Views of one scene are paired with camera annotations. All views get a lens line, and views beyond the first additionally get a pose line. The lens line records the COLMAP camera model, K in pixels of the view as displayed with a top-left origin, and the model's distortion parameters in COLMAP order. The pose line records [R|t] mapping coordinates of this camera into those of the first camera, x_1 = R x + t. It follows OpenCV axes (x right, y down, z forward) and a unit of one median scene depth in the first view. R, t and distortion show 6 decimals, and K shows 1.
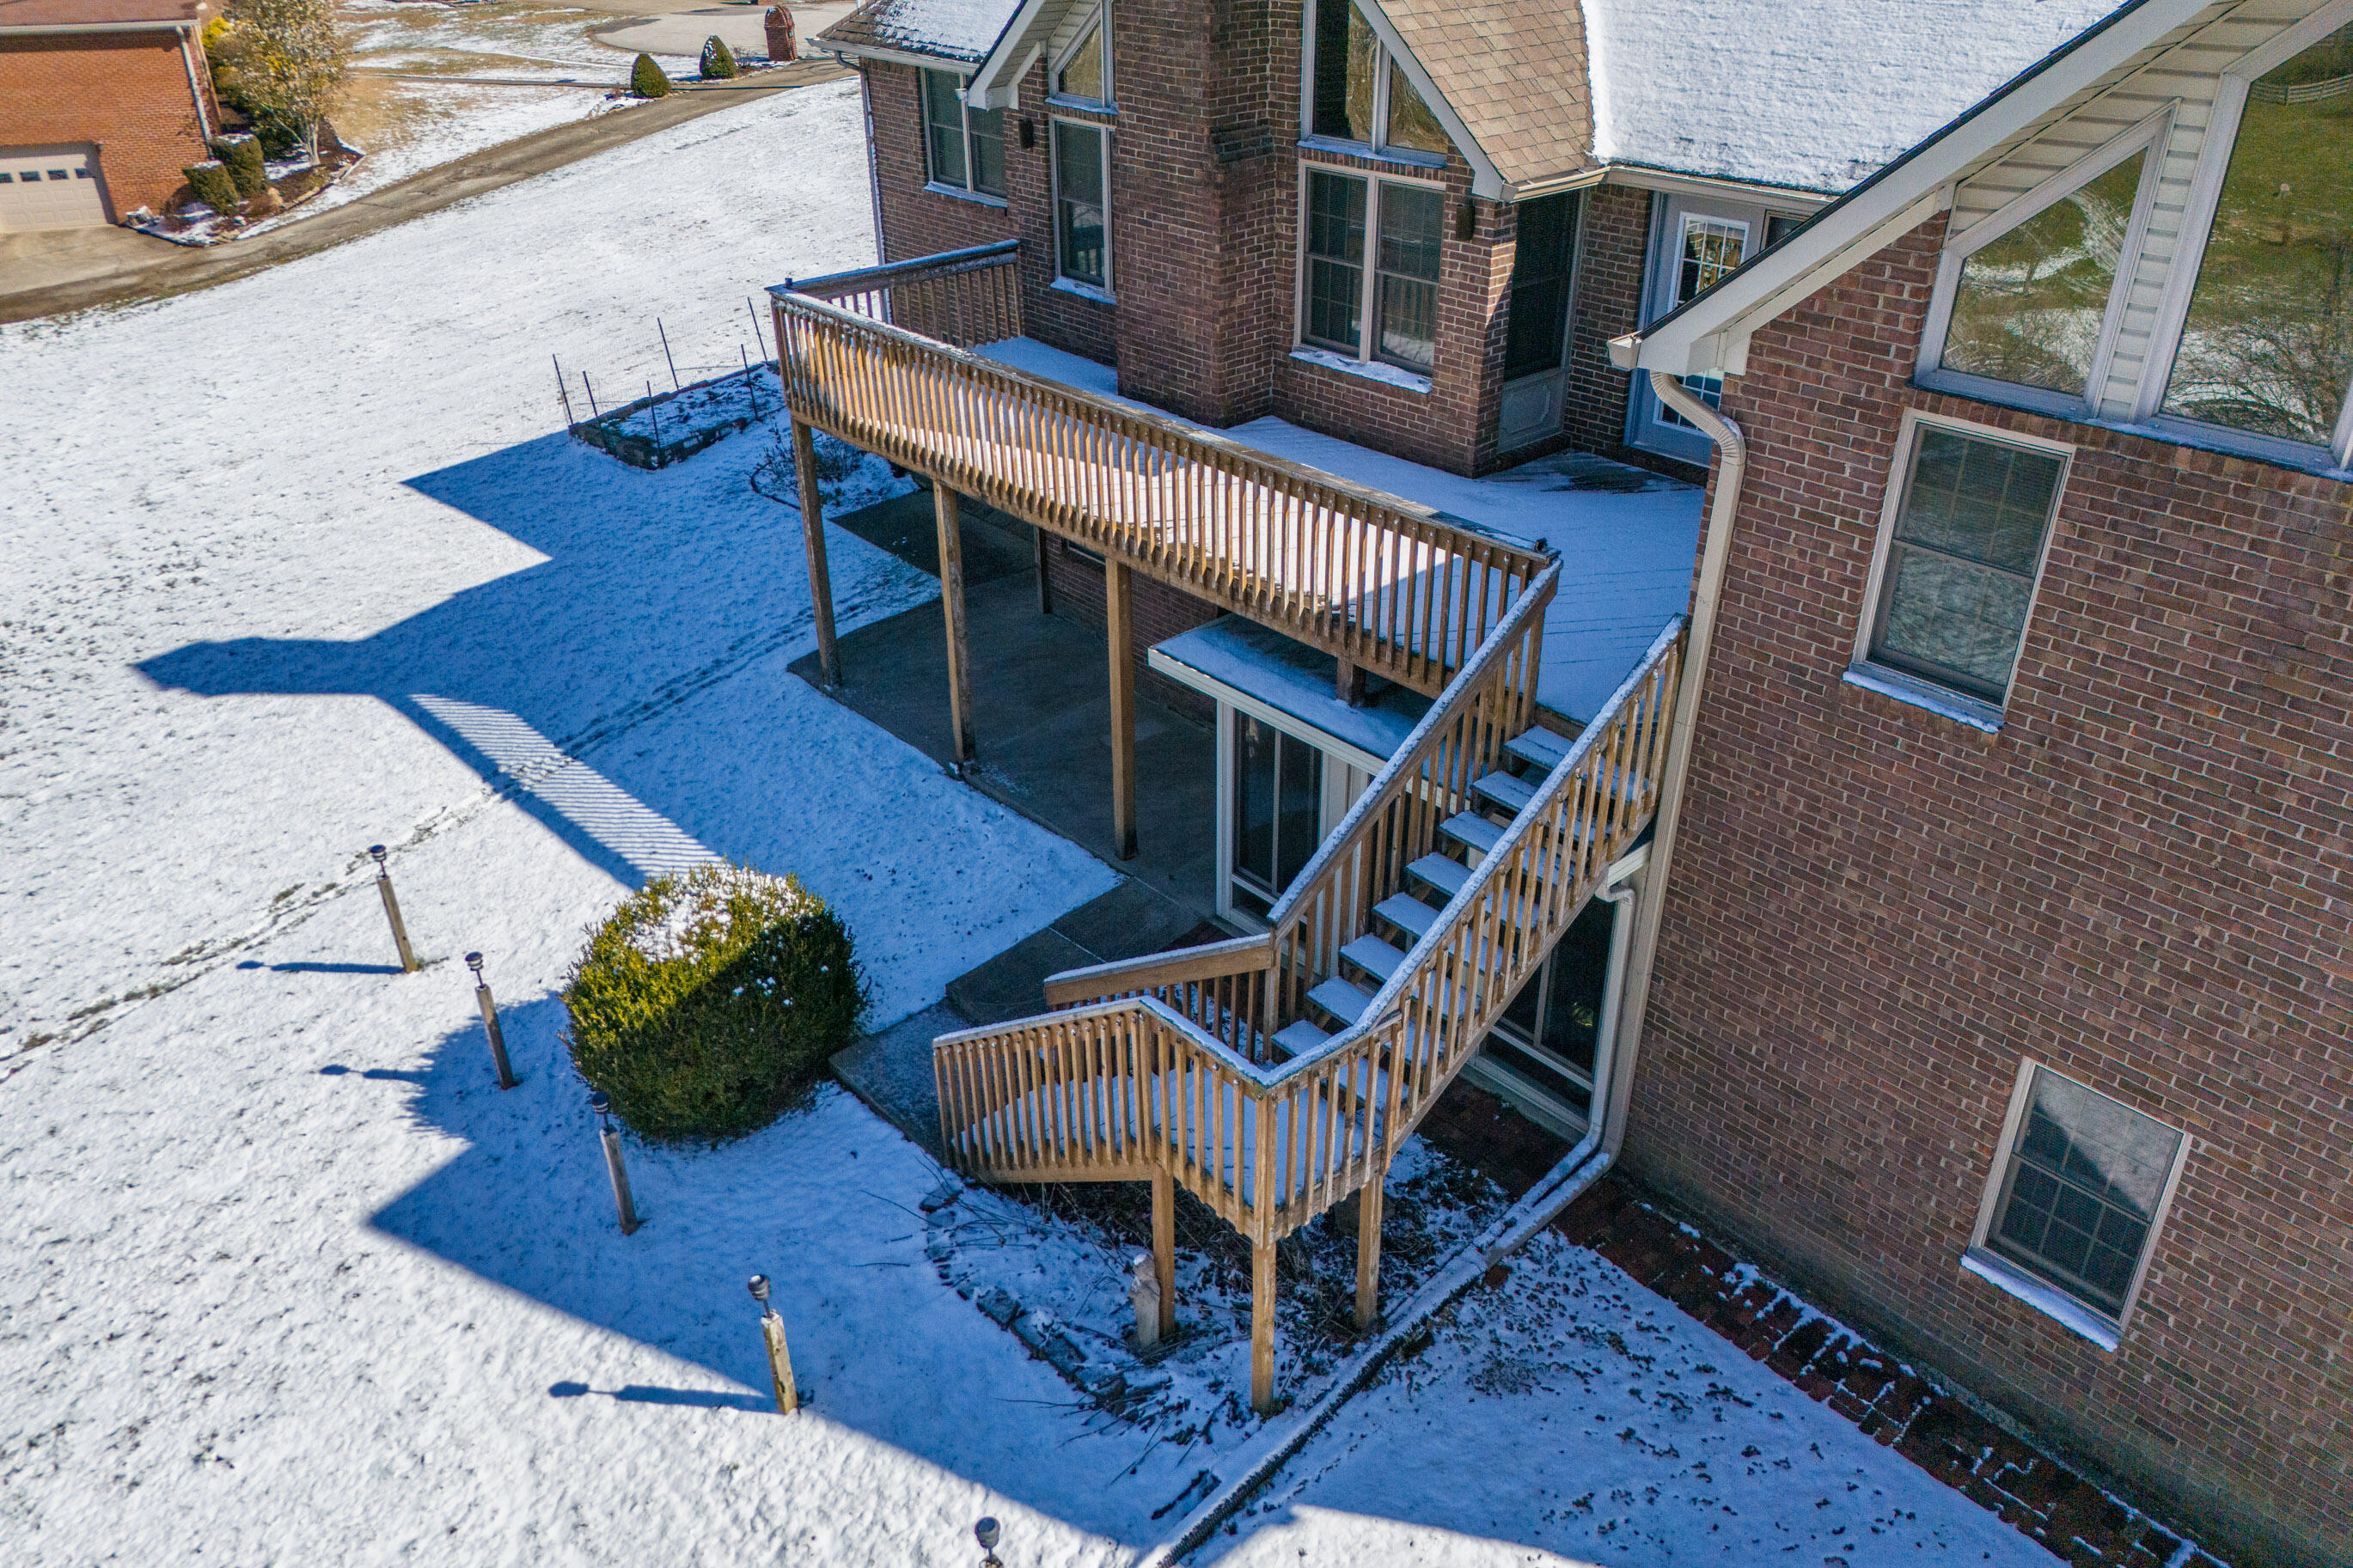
lens RADIAL K [[1716.5, 0, 1167.7], [0, 1716.5, 784.9], [0, 0, 1]] dist [0.079005, -0.068428]
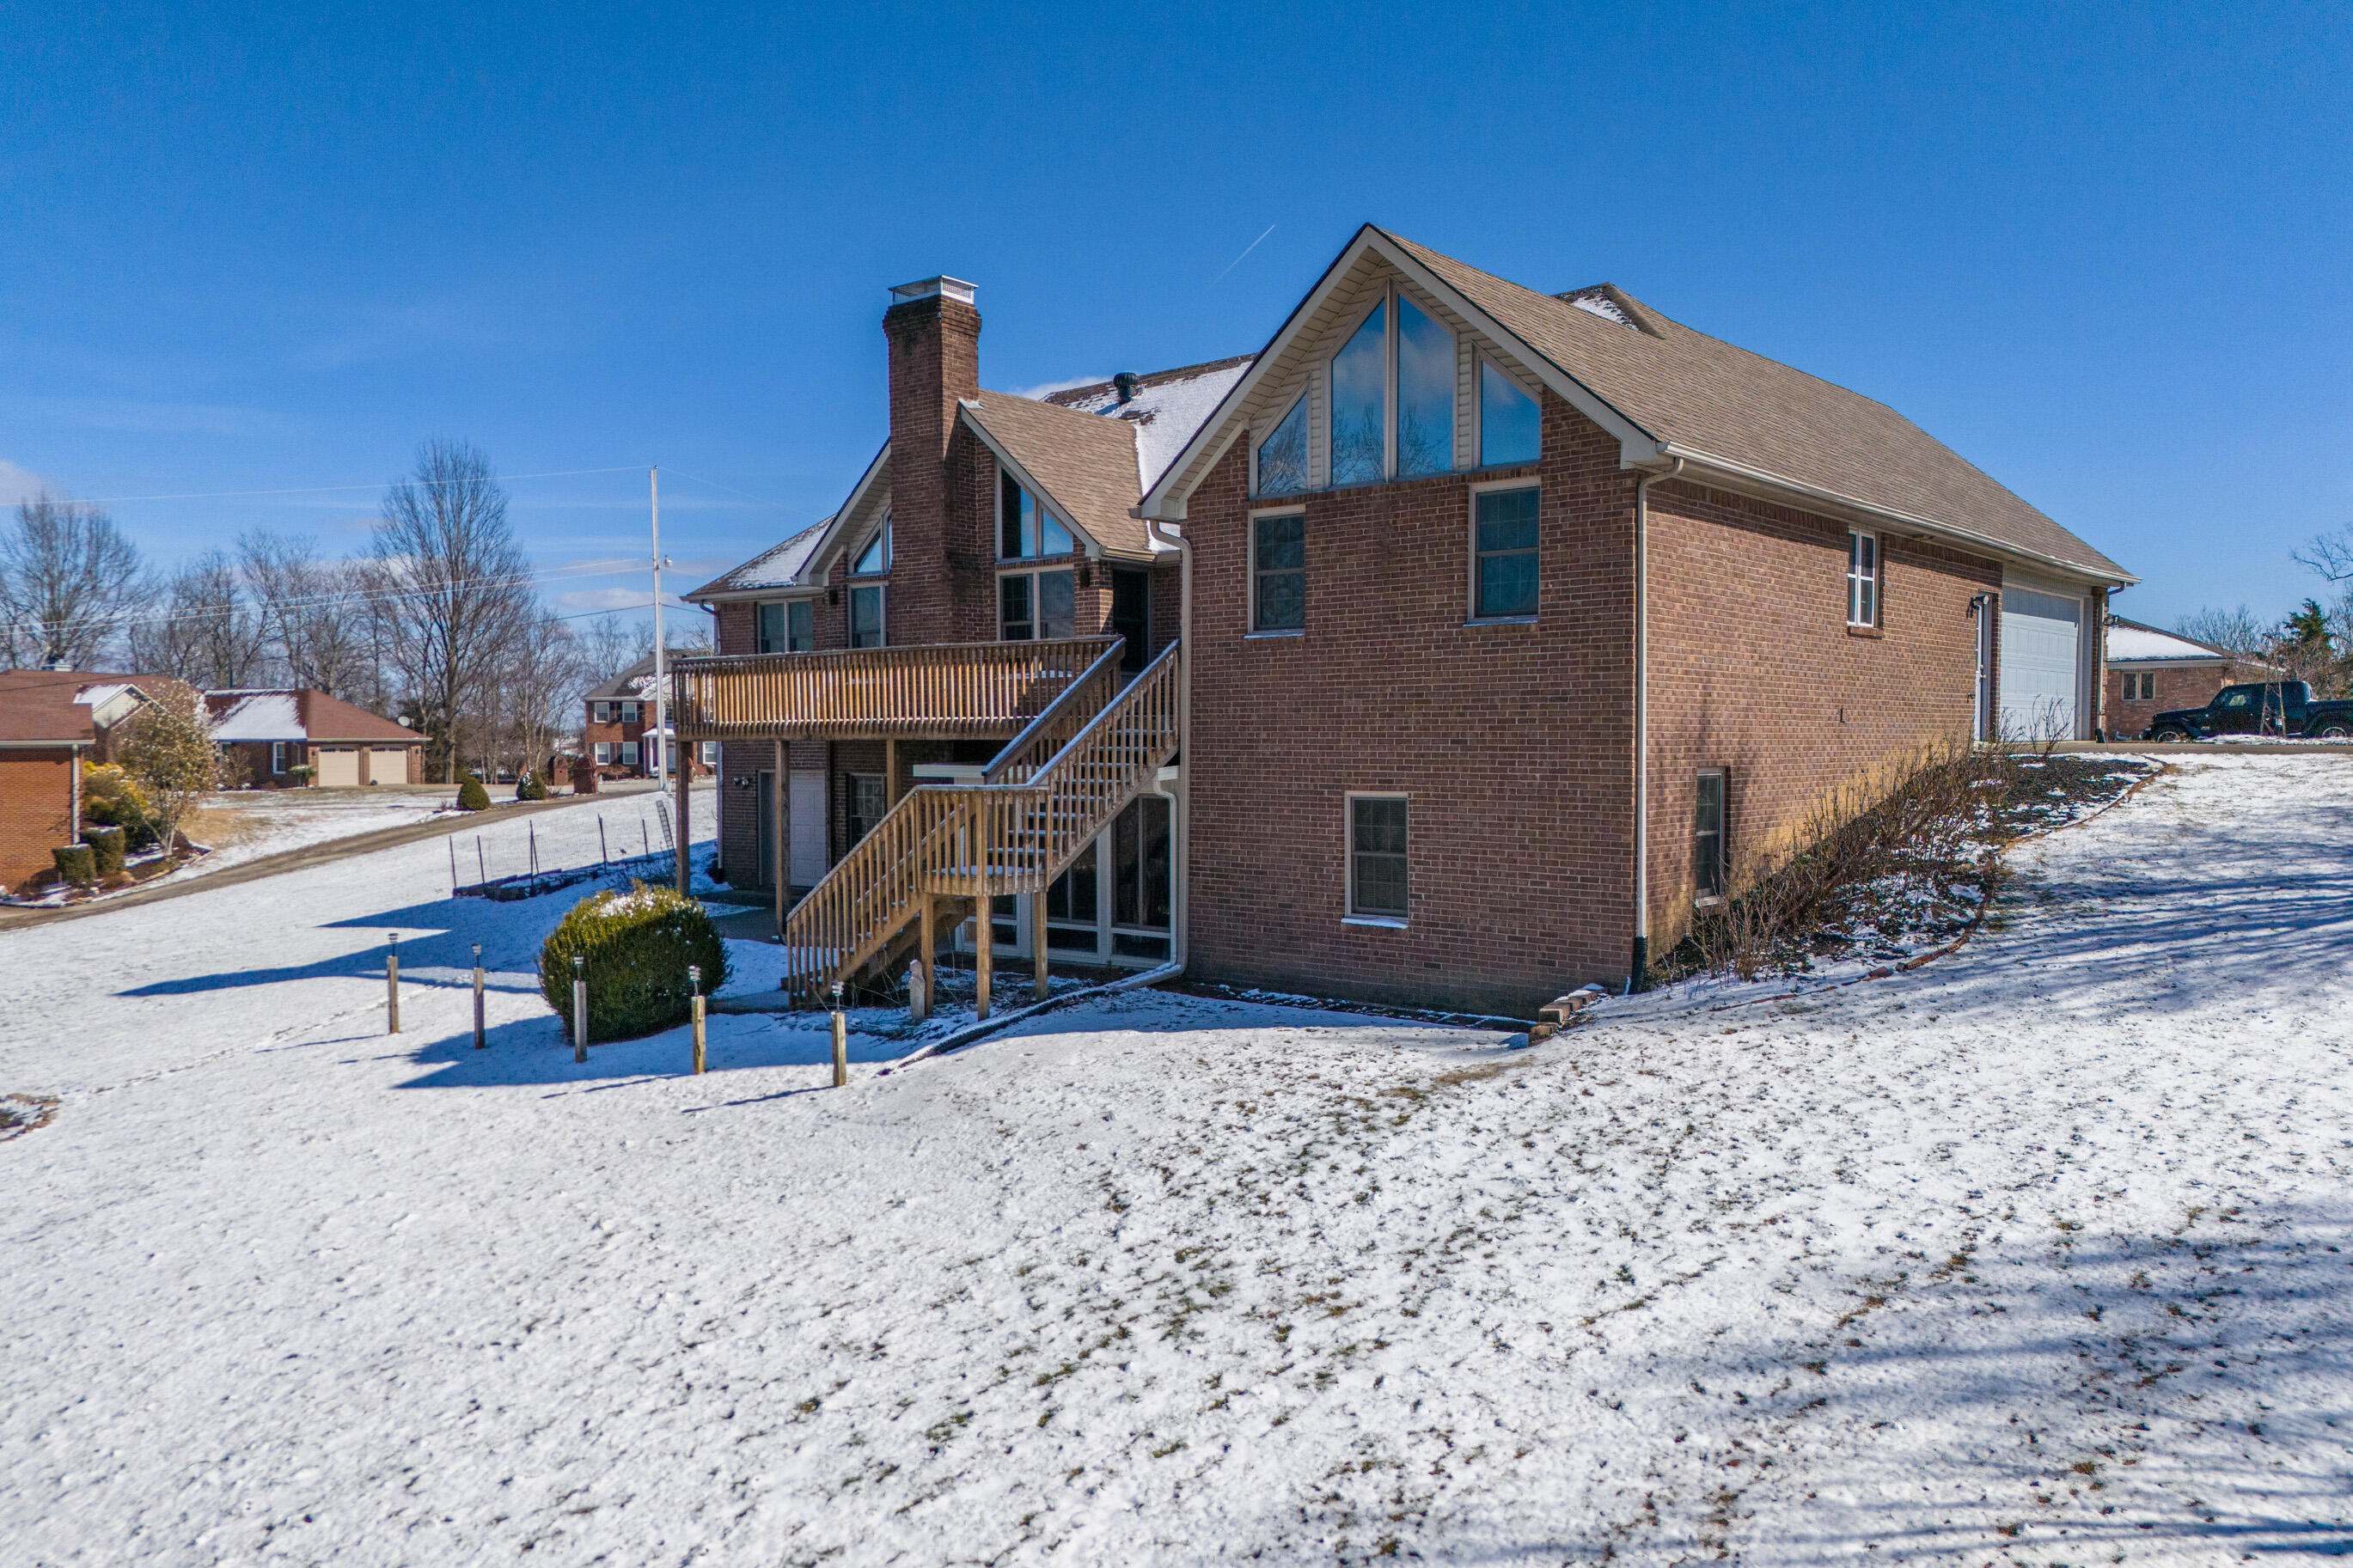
lens RADIAL K [[1716.5, 0, 1167.7], [0, 1716.5, 784.9], [0, 0, 1]] dist [0.079005, -0.068428]
pose [[0.988061, 0.001962, 0.154050, -0.021141], [0.070112, 0.884646, -0.460961, 0.646559], [-0.137184, 0.466259, 0.873947, -0.462789]]
